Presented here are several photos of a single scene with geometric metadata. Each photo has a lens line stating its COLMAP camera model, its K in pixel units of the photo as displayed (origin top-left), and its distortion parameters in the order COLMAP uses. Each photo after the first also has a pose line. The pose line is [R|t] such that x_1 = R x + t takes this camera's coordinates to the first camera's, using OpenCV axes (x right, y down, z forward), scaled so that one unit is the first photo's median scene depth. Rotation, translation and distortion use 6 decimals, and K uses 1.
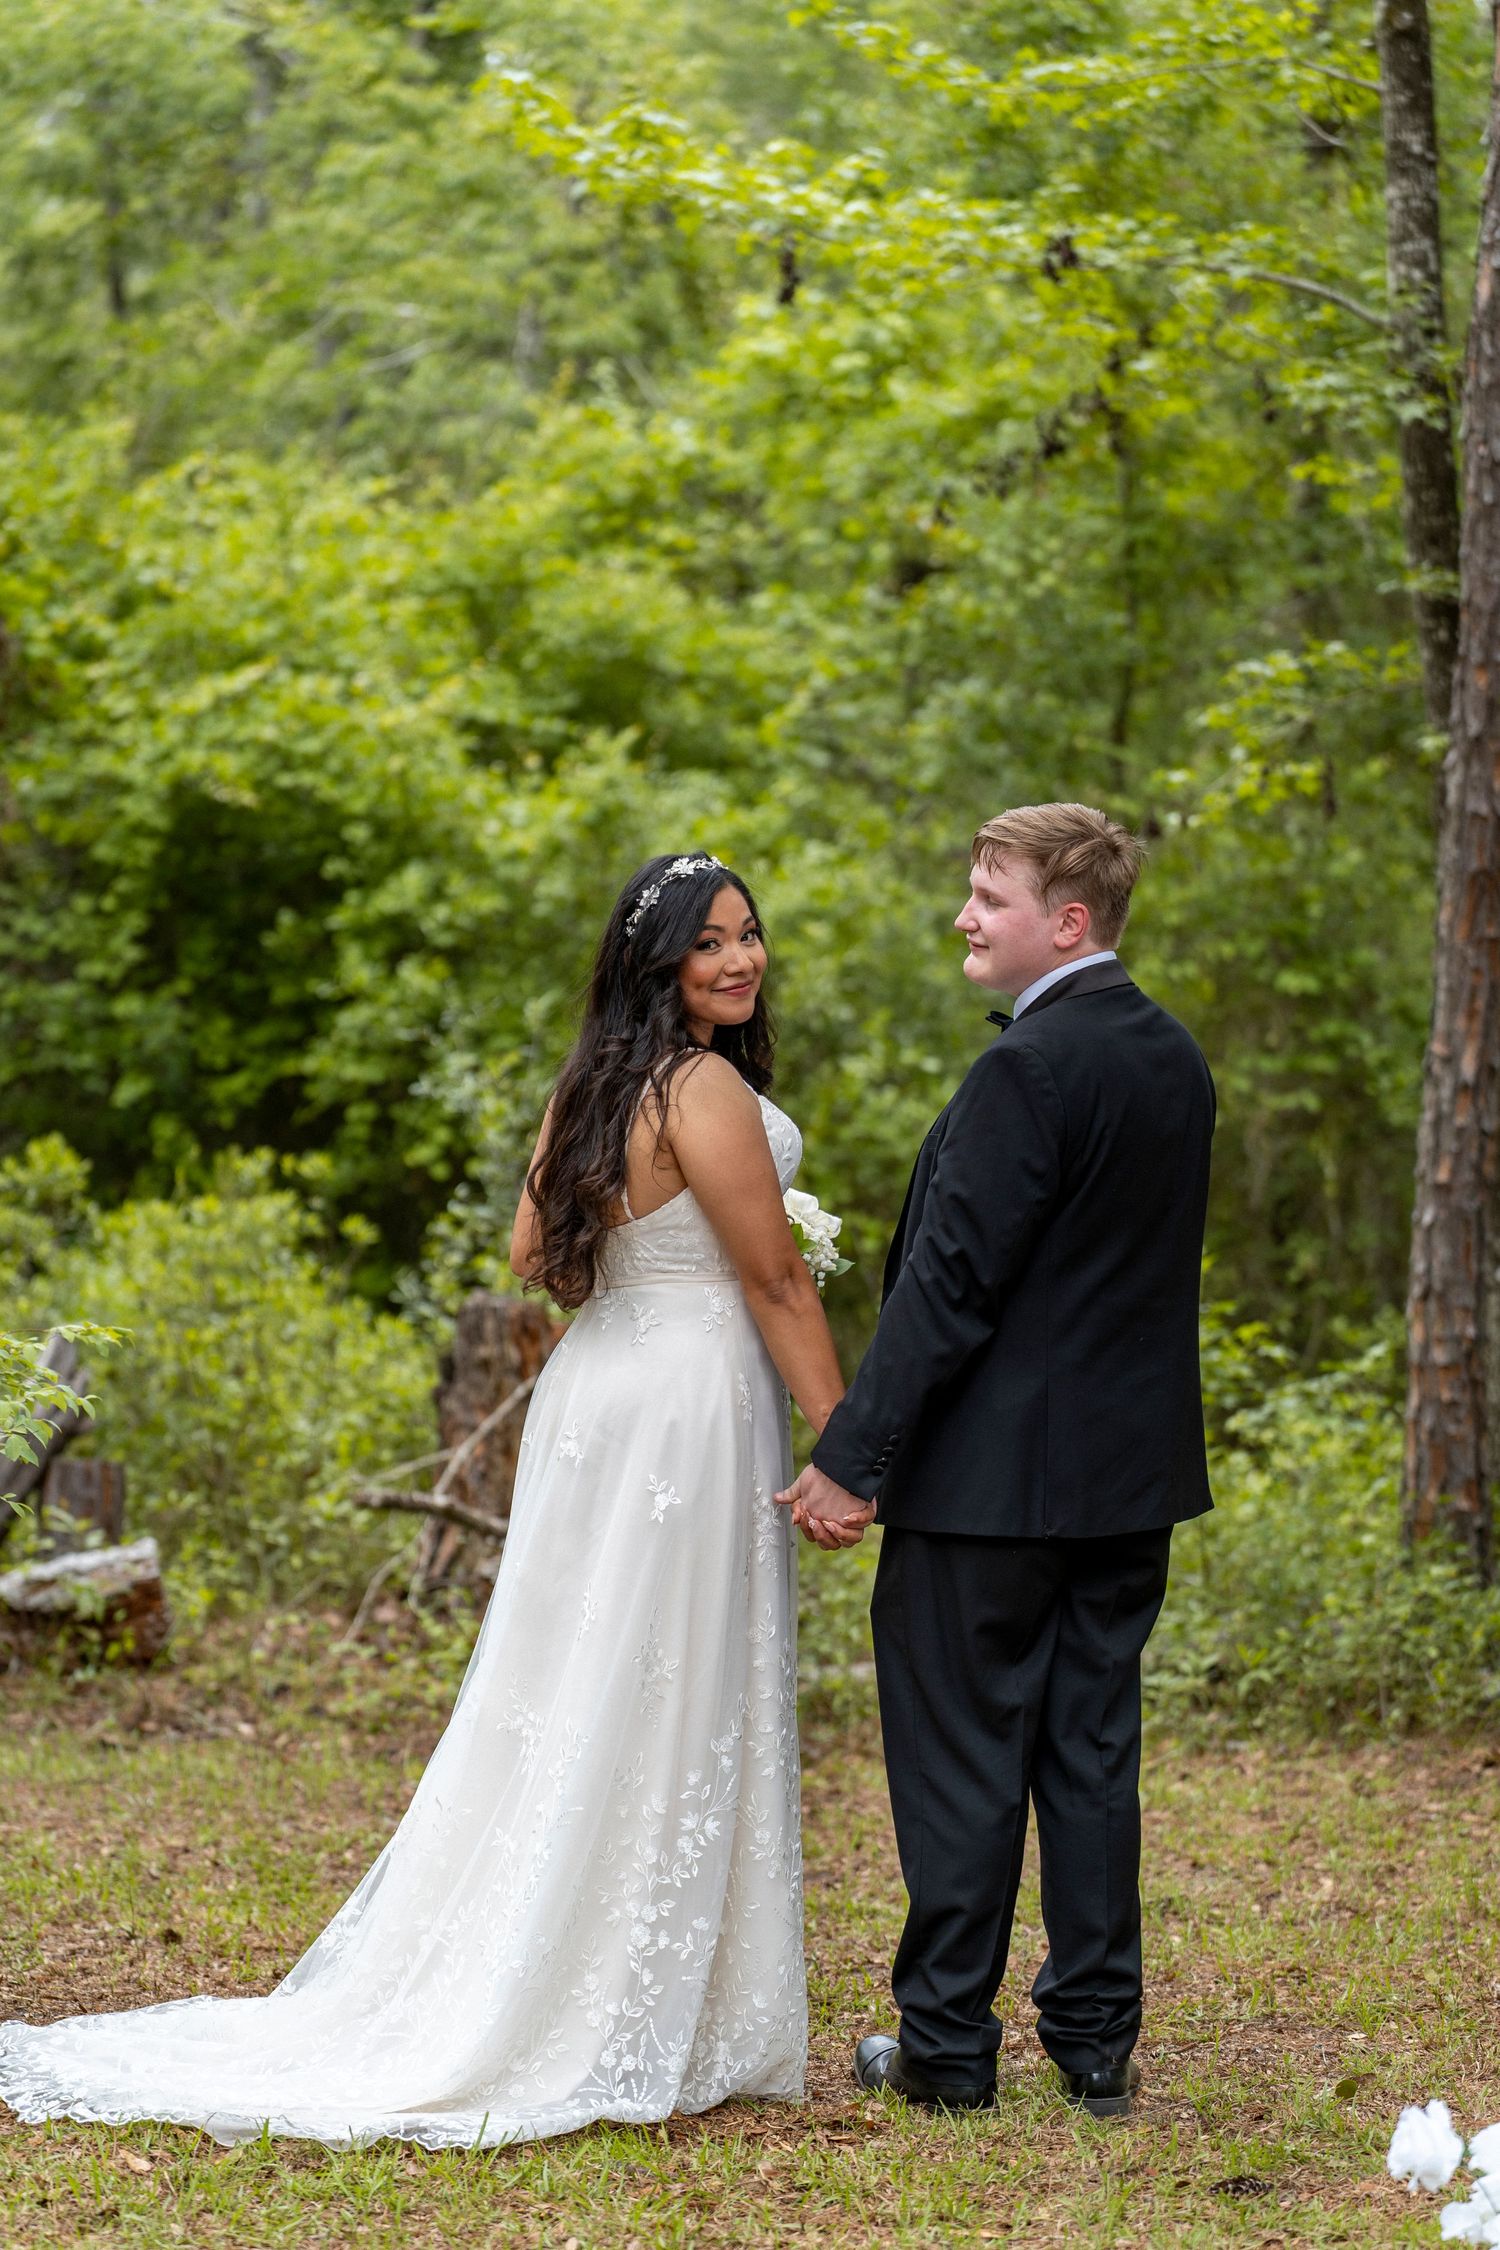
lens RADIAL K [[5678.1, 0, 748.3], [0, 5678.1, 1126.8], [0, 0, 1]] dist [0.244236, 0.000000]
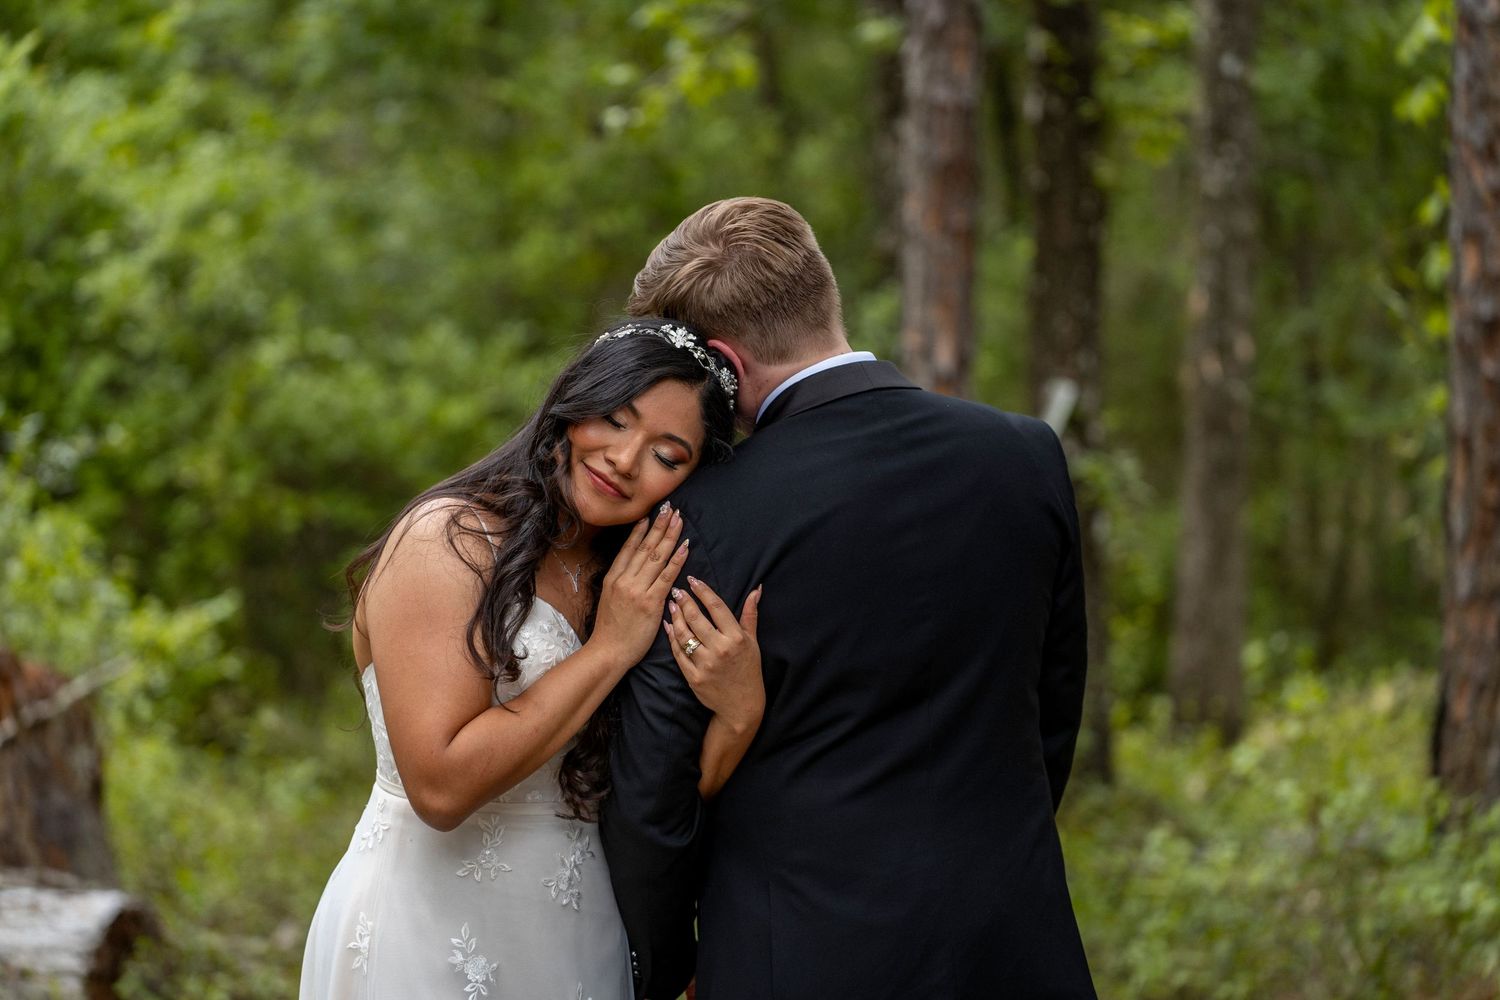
lens RADIAL K [[4772.6, 0, 751.2], [0, 4772.6, 499.1], [0, 0, 1]] dist [0.310002, 0.000000]
pose [[0.989491, -0.055279, 0.133609, -0.011360], [0.050907, 0.998057, 0.035920, -0.009647], [-0.135335, -0.028740, 0.990383, 0.097001]]
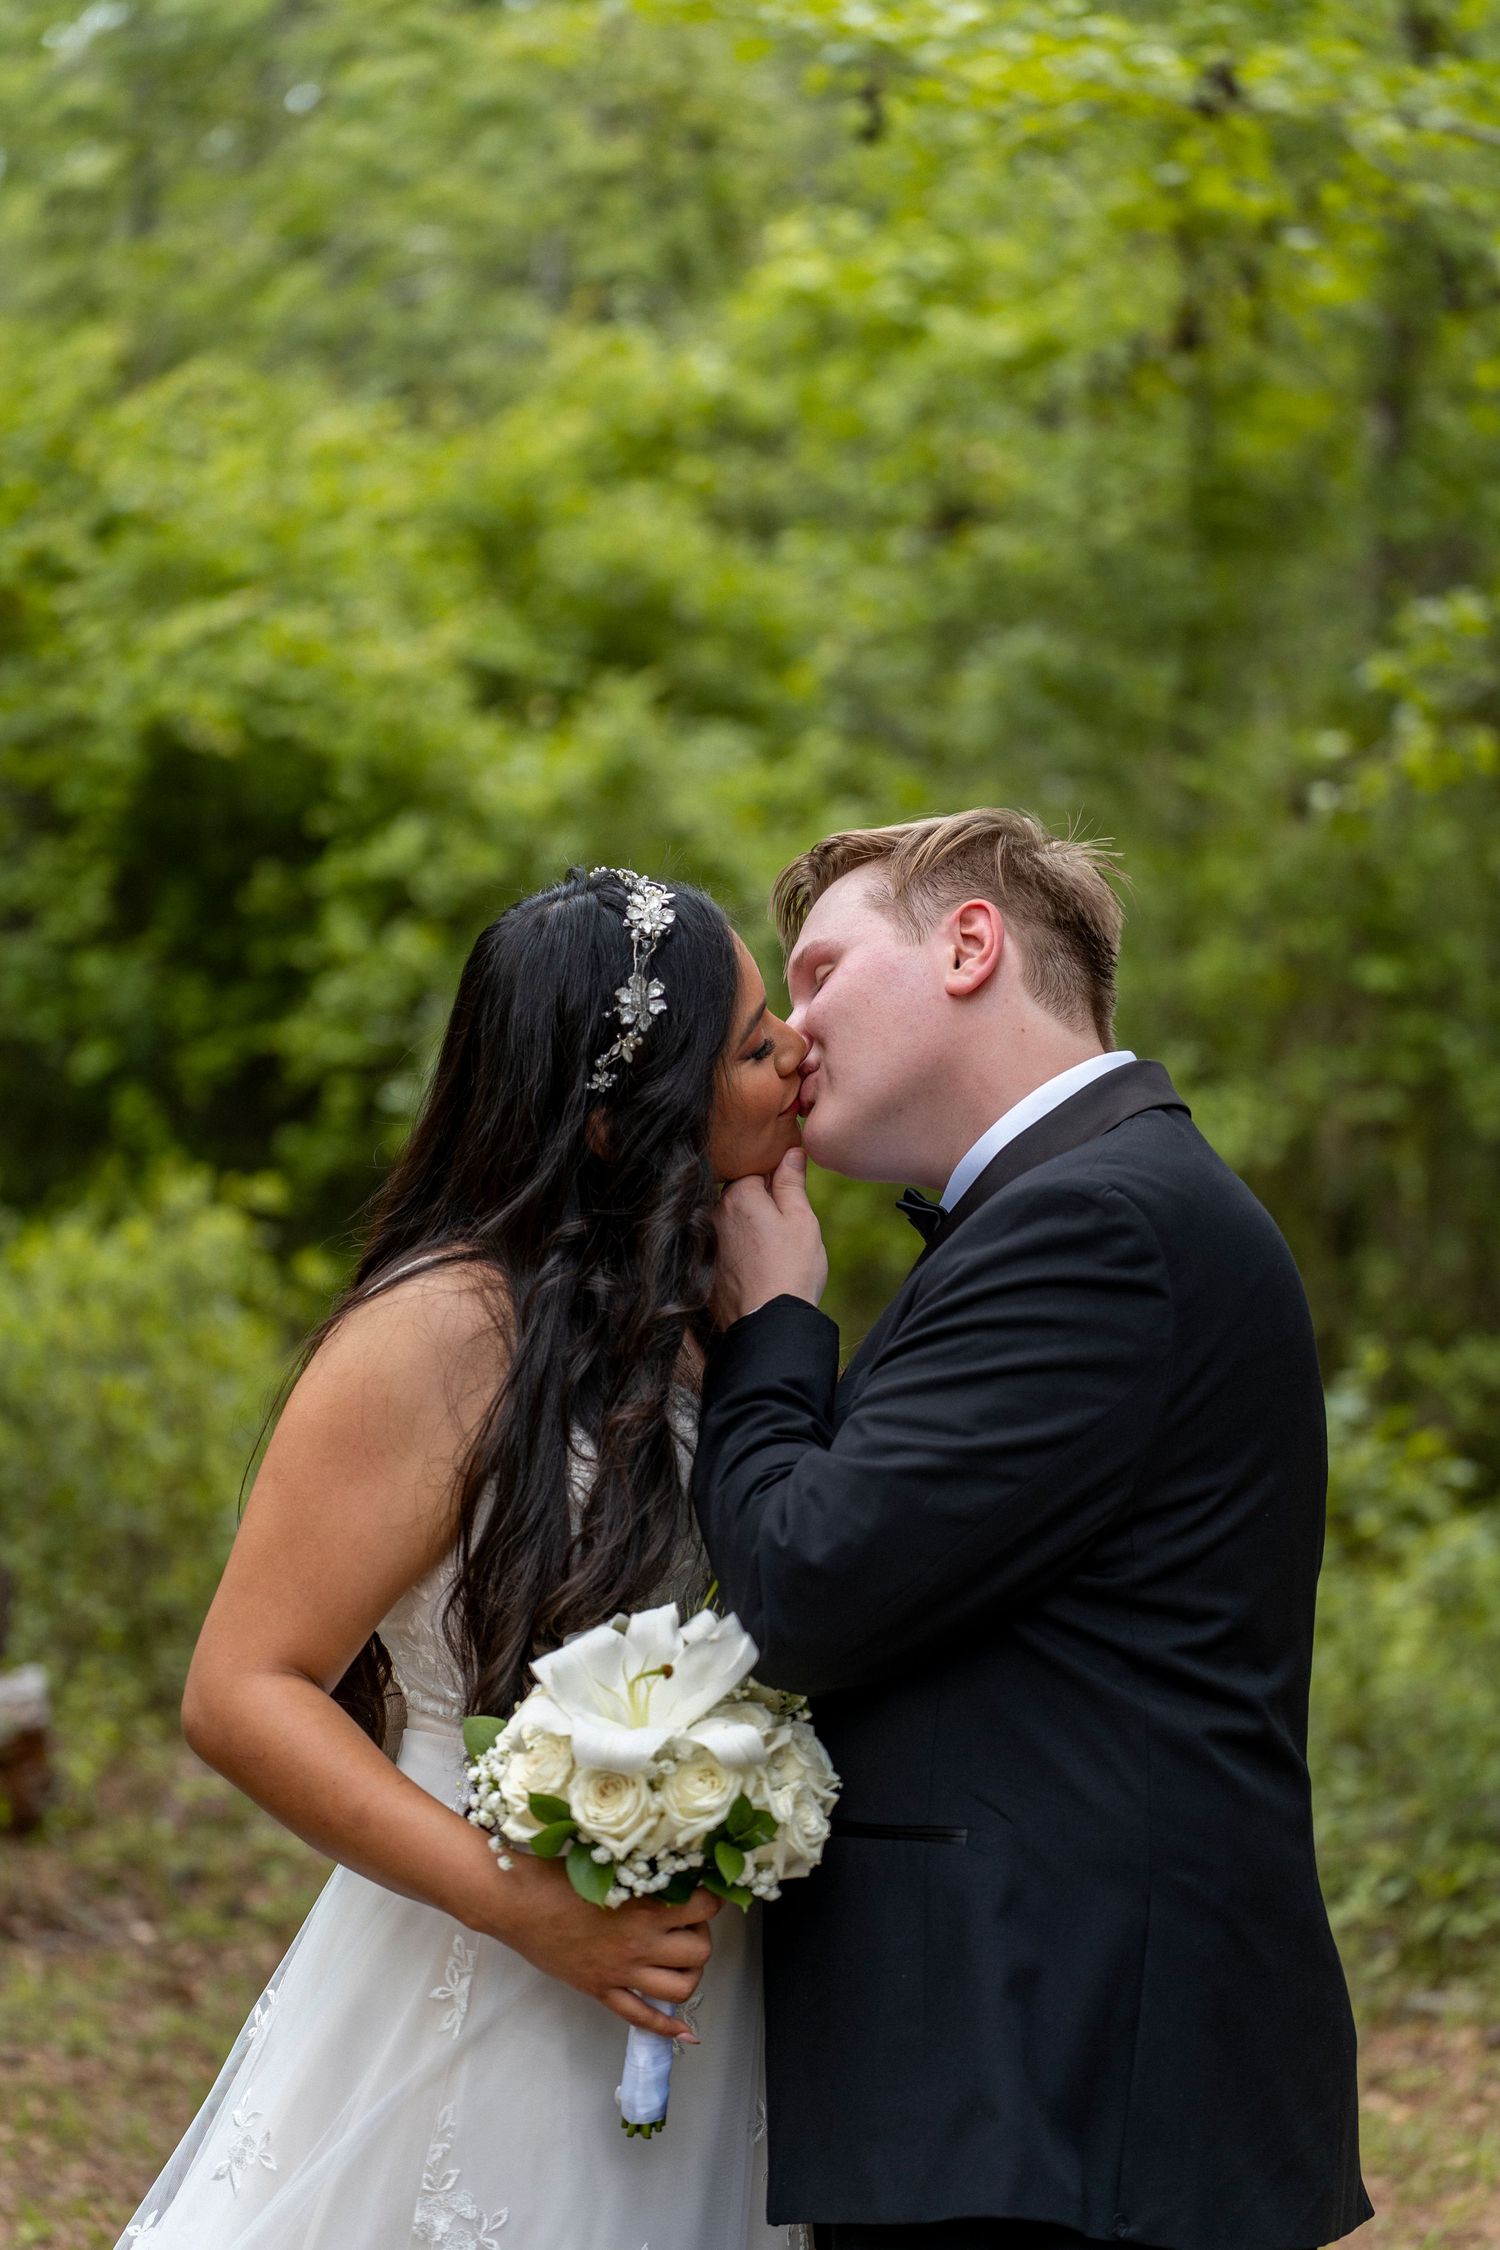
lens RADIAL K [[5252.3, 0, 751.2], [0, 5252.3, 1123.2], [0, 0, 1]] dist [0.164101, 0.000000]
pose [[0.999673, 0.025344, 0.003430, -0.005435], [-0.025386, 0.999595, 0.012851, -0.009309], [-0.003103, -0.012934, 0.999912, 0.150311]]
